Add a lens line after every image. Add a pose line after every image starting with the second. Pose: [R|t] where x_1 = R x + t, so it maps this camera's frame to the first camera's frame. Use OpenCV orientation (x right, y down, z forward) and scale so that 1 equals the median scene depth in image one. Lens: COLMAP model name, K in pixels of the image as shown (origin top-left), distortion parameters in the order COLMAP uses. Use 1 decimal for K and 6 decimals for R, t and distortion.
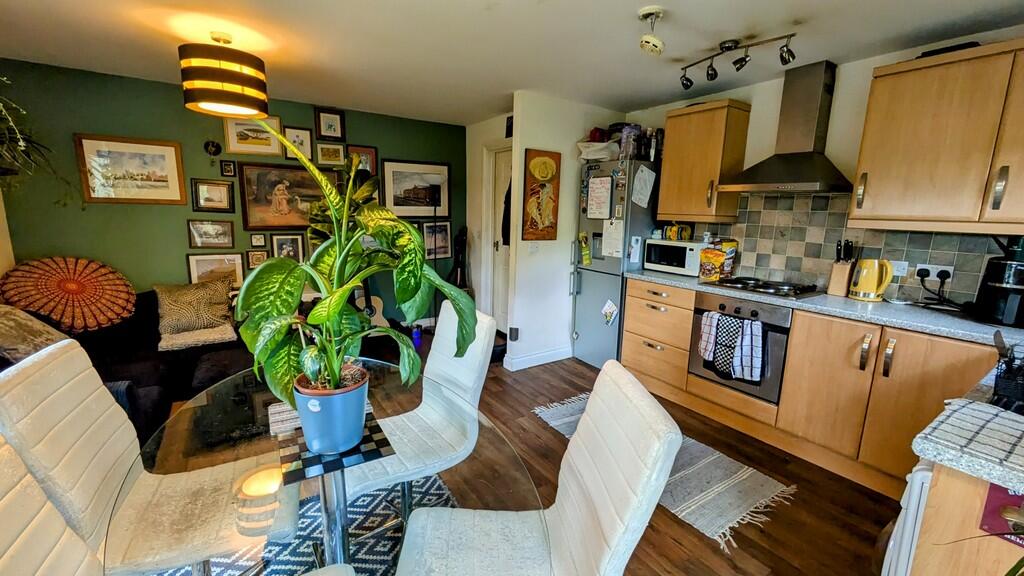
lens RADIAL K [[428.0, 0, 512.0], [0, 428.0, 288.0], [0, 0, 1]] dist [-0.000674, -0.000086]
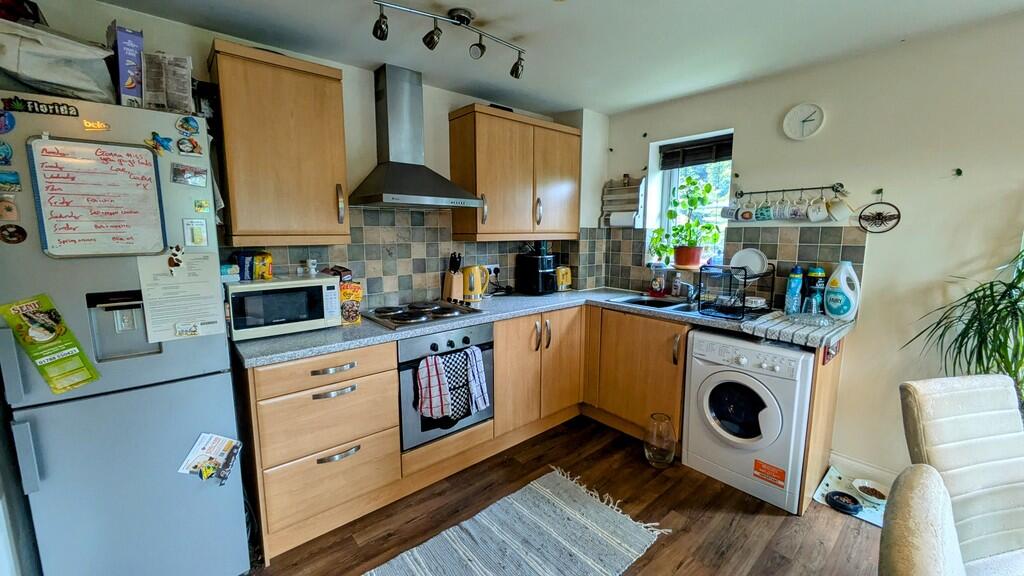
lens RADIAL K [[402.0, 0, 513.3], [0, 402.0, 284.8], [0, 0, 1]] dist [0.000351, 0.000043]
pose [[-0.132745, -0.158888, 0.978332, -0.199209], [0.174531, 0.967896, 0.180874, -0.144825], [-0.975663, 0.194759, -0.100753, 0.732253]]
